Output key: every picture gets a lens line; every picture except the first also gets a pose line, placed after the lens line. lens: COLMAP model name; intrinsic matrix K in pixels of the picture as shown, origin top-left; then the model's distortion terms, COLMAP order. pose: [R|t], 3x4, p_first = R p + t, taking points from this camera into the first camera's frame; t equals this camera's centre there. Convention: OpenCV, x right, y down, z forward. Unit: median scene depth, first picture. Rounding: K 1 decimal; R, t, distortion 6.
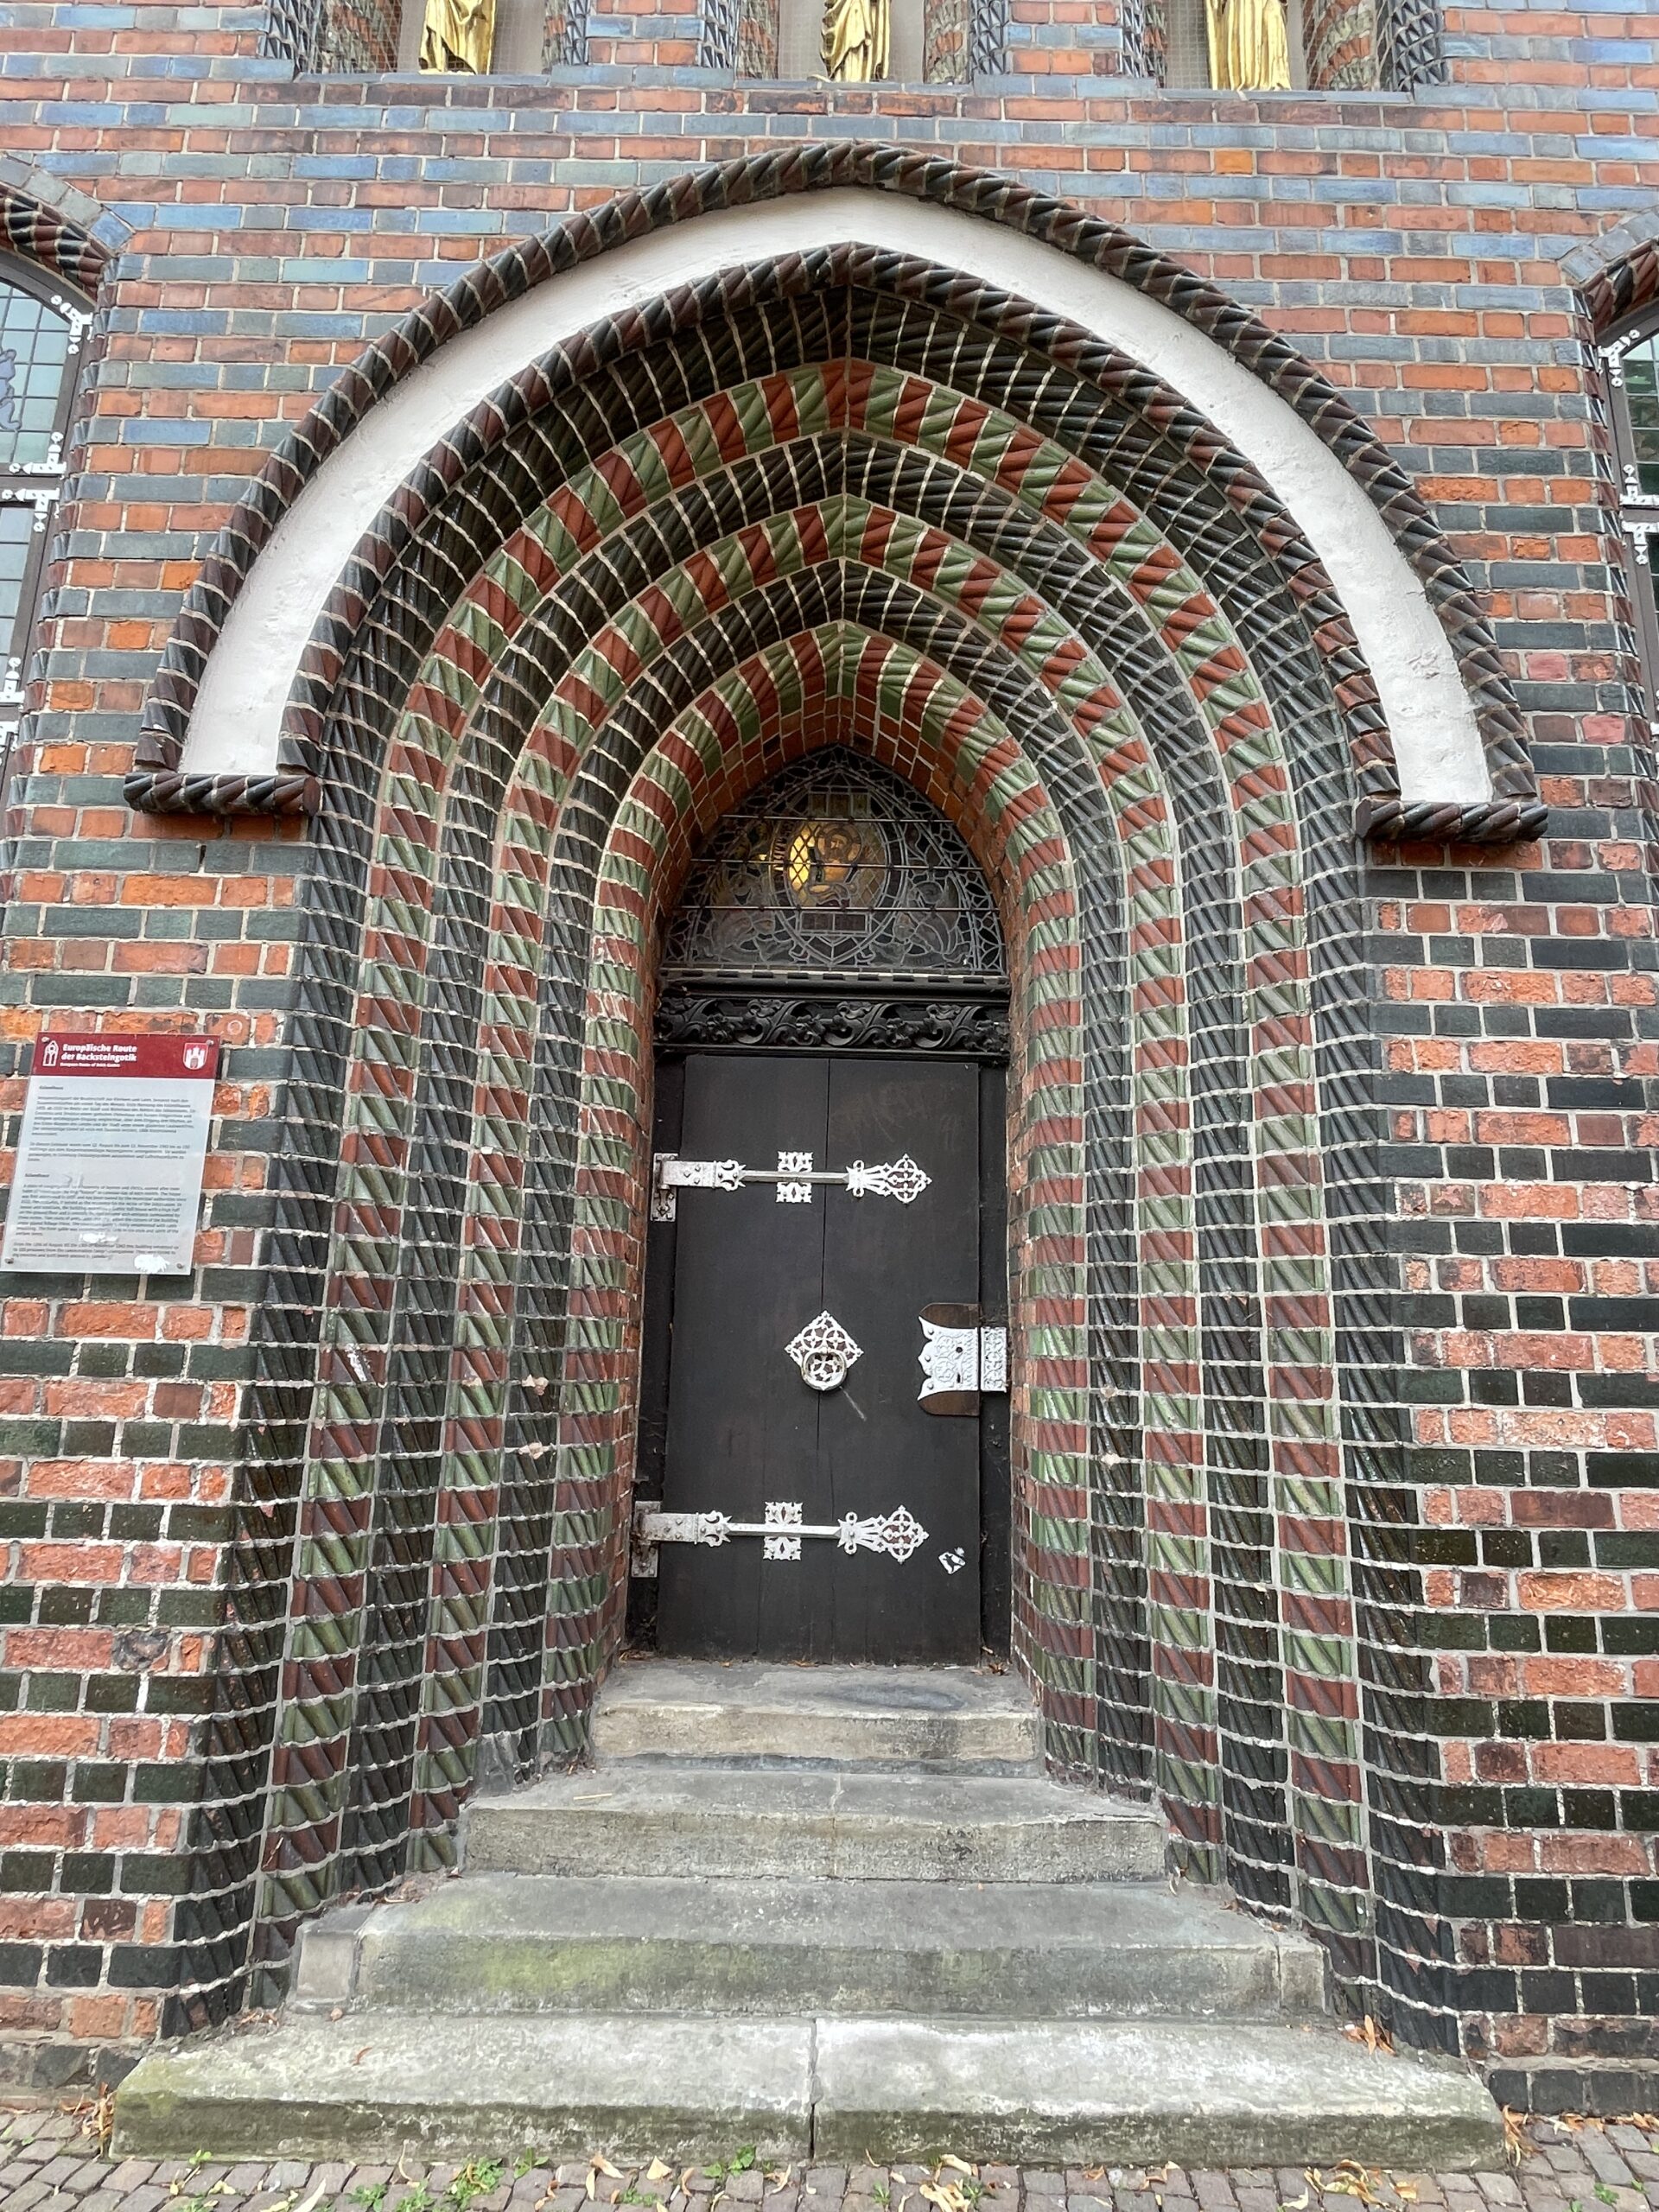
lens RADIAL K [[1168.0, 0, 838.3], [0, 1168.0, 1096.6], [0, 0, 1]] dist [0.001265, -0.001532]
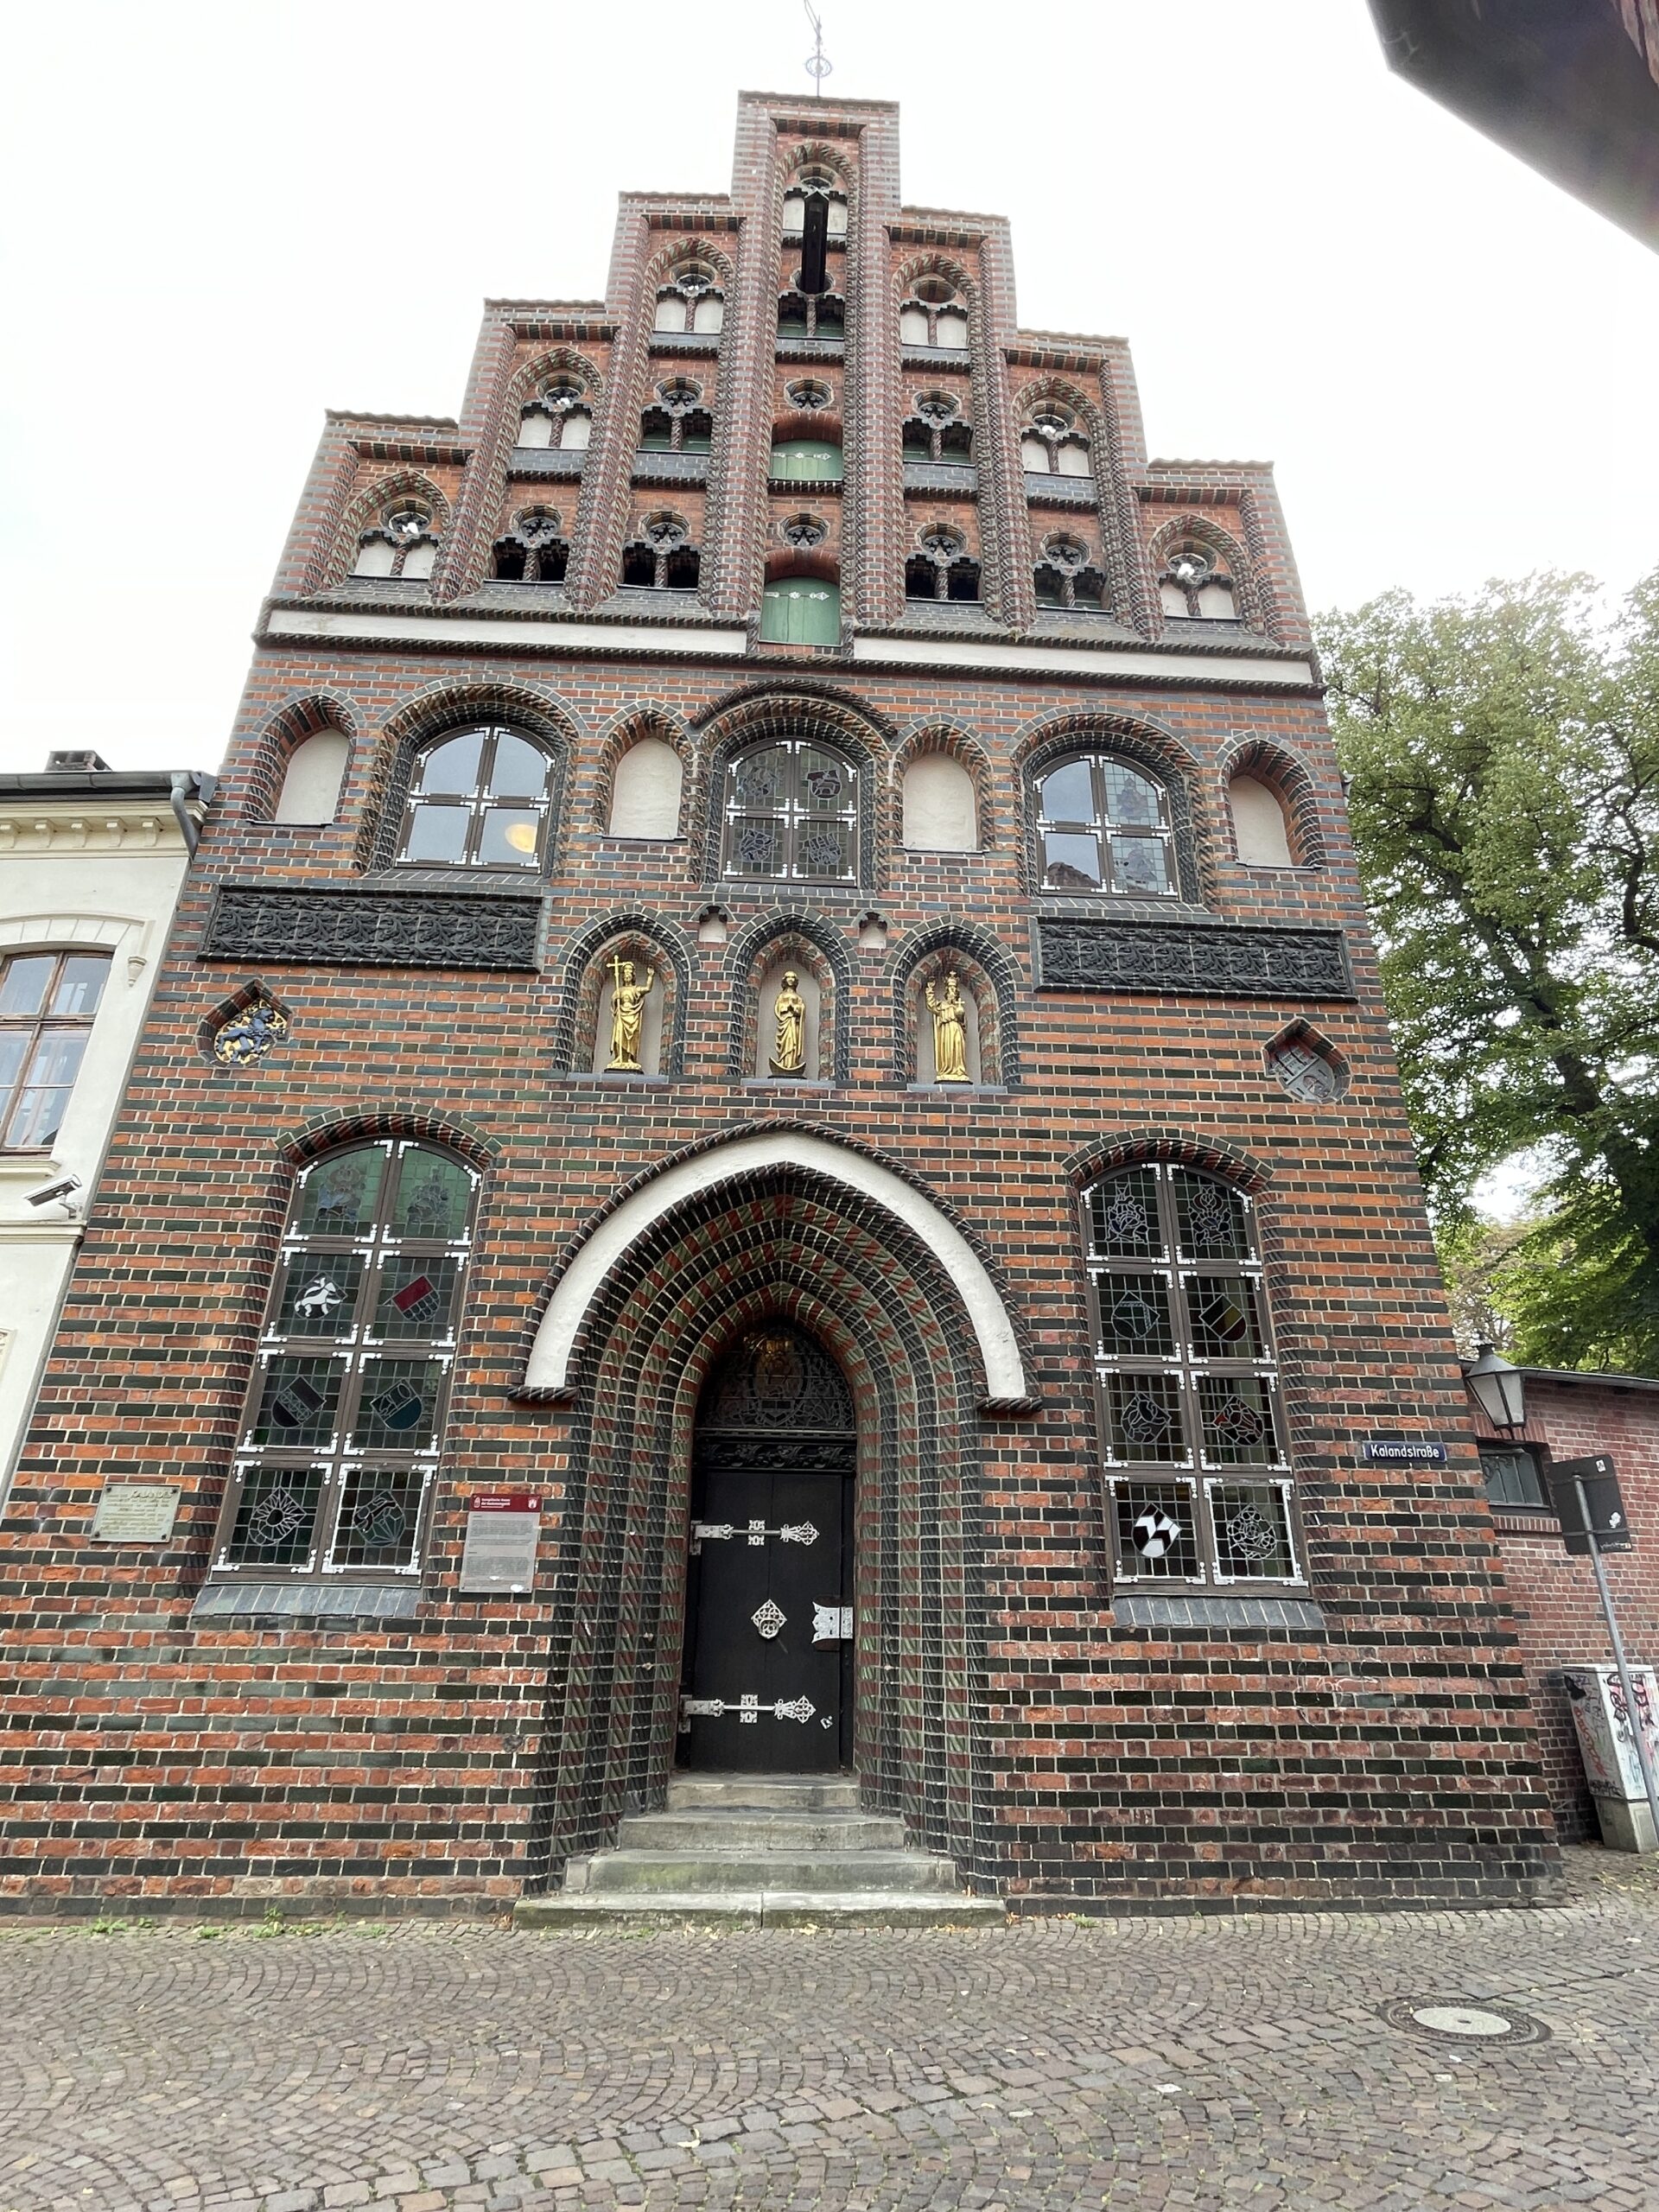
lens RADIAL K [[1101.7, 0, 834.1], [0, 1101.7, 1110.4], [0, 0, 1]] dist [-0.002292, 0.001777]
pose [[0.998956, 0.011264, 0.044264, 0.009647], [-0.001833, 0.978218, -0.207571, -0.371371], [-0.045638, 0.207274, 0.977218, -1.577194]]
